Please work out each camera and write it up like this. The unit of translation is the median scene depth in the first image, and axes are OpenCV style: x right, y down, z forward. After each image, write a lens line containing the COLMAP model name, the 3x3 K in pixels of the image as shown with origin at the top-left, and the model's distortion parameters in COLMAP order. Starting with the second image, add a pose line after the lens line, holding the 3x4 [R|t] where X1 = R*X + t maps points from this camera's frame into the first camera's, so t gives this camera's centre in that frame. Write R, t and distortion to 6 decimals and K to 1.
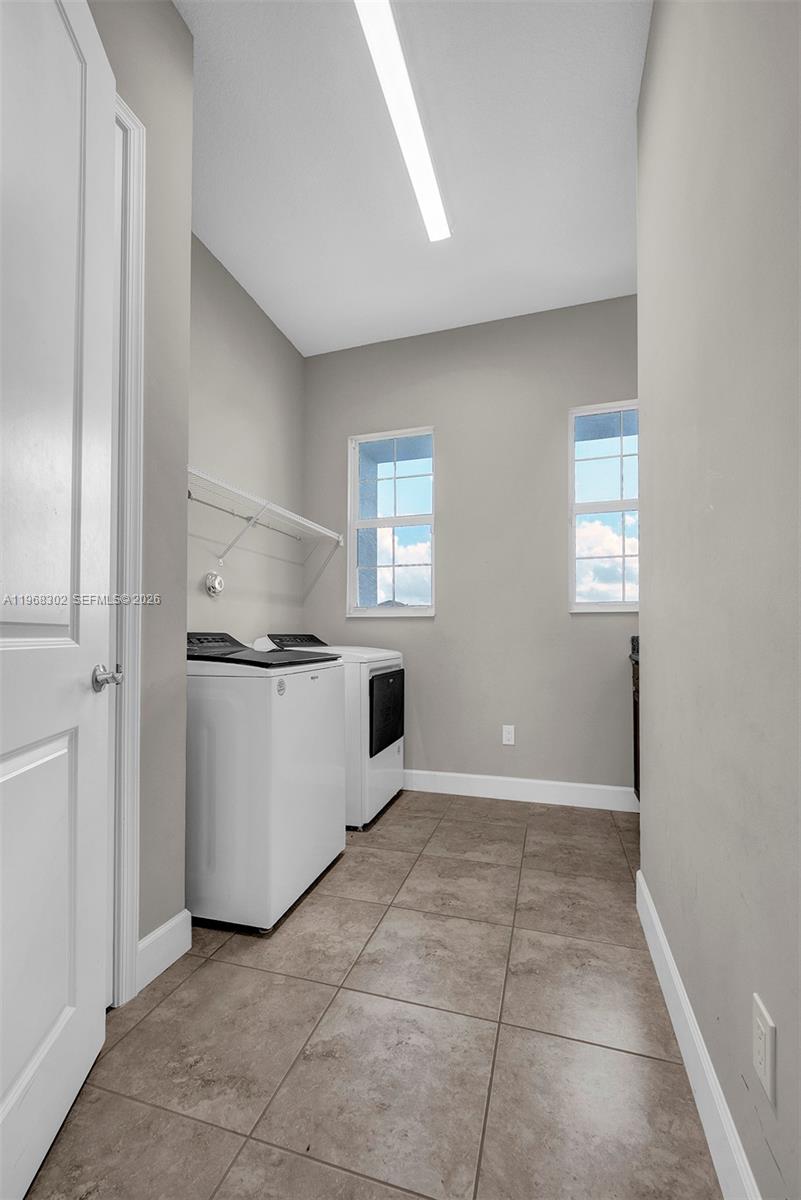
lens RADIAL K [[488.1, 0, 397.0], [0, 488.1, 634.7], [0, 0, 1]] dist [0.001295, -0.000194]
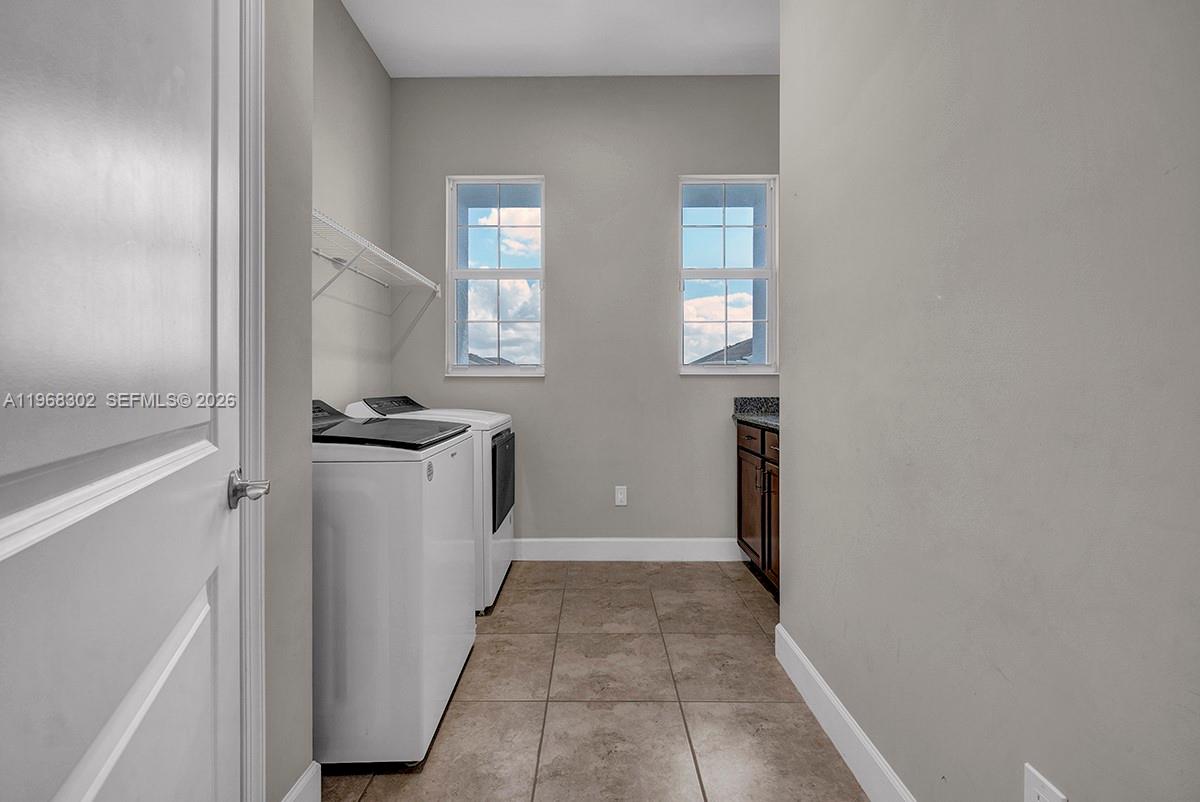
lens RADIAL K [[488.1, 0, 597.2], [0, 488.1, 393.6], [0, 0, 1]] dist [0.001295, -0.000194]
pose [[0.958001, -0.006304, 0.286695, -0.139389], [0.001885, 0.999875, 0.015689, -0.026410], [-0.286758, -0.014490, 0.957894, 0.080066]]
